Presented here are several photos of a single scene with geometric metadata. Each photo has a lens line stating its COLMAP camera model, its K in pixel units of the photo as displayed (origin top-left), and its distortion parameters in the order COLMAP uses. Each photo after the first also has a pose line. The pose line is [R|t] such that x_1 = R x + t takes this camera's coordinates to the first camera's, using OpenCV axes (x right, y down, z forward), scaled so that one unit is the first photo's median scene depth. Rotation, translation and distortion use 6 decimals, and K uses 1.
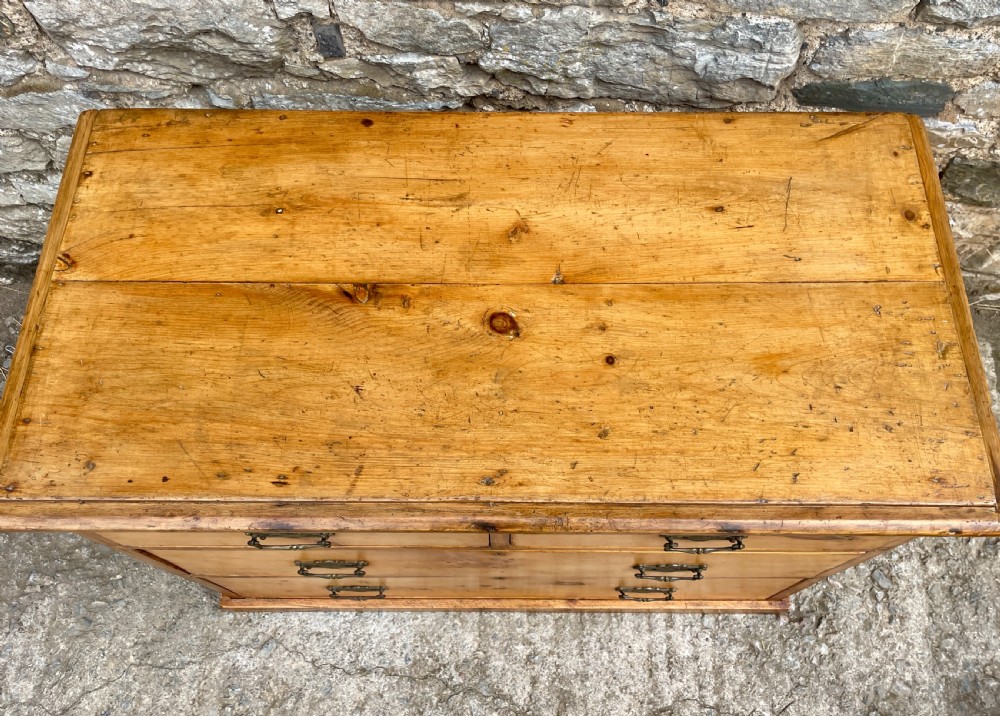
lens RADIAL K [[788.6, 0, 518.6], [0, 788.6, 380.7], [0, 0, 1]] dist [0.082638, -0.115170]
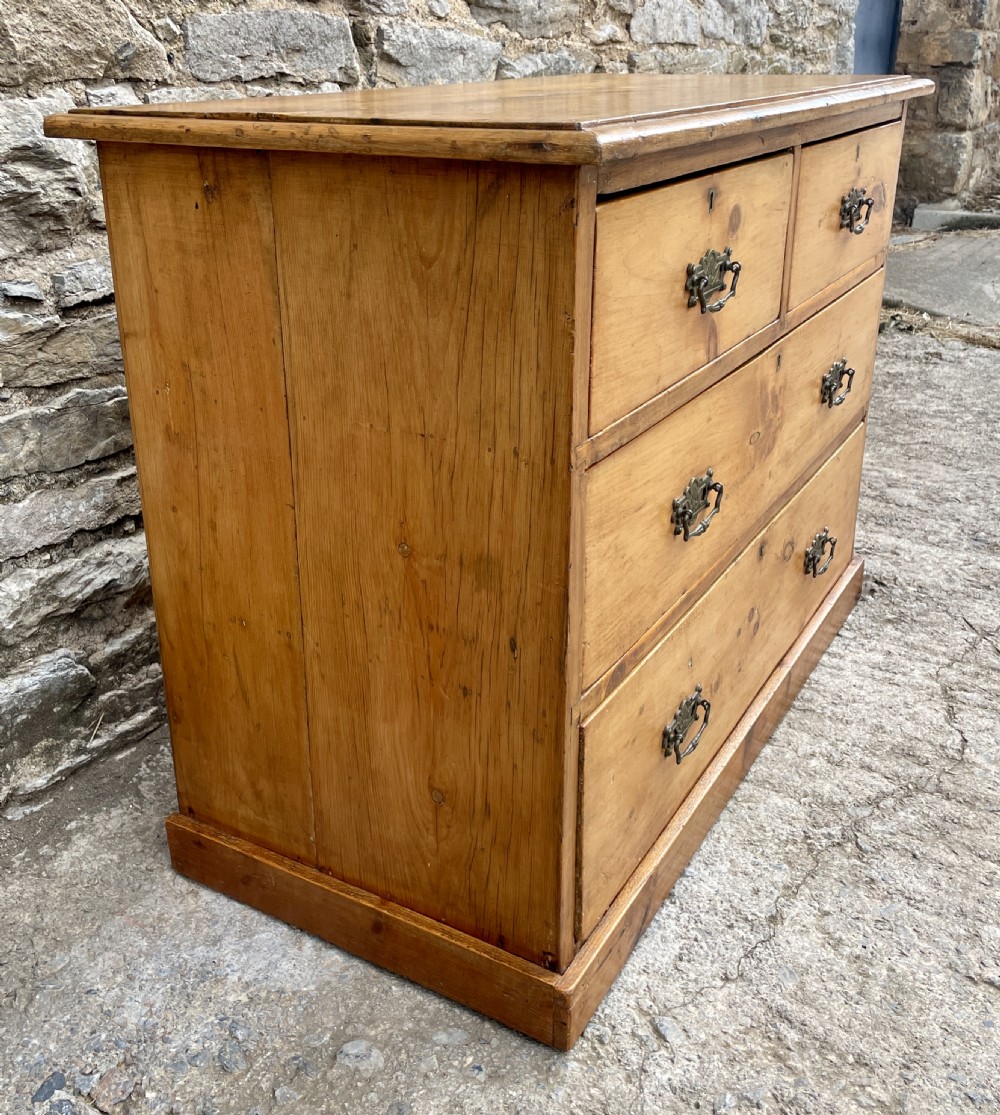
lens RADIAL K [[1157.8, 0, 486.0], [0, 1157.8, 491.7], [0, 0, 1]] dist [0.033873, 0.000000]
pose [[0.505861, -0.322878, 0.799909, -1.150861], [0.798704, 0.525599, -0.292945, 0.388663], [-0.325846, 0.787080, 0.523765, 0.556279]]
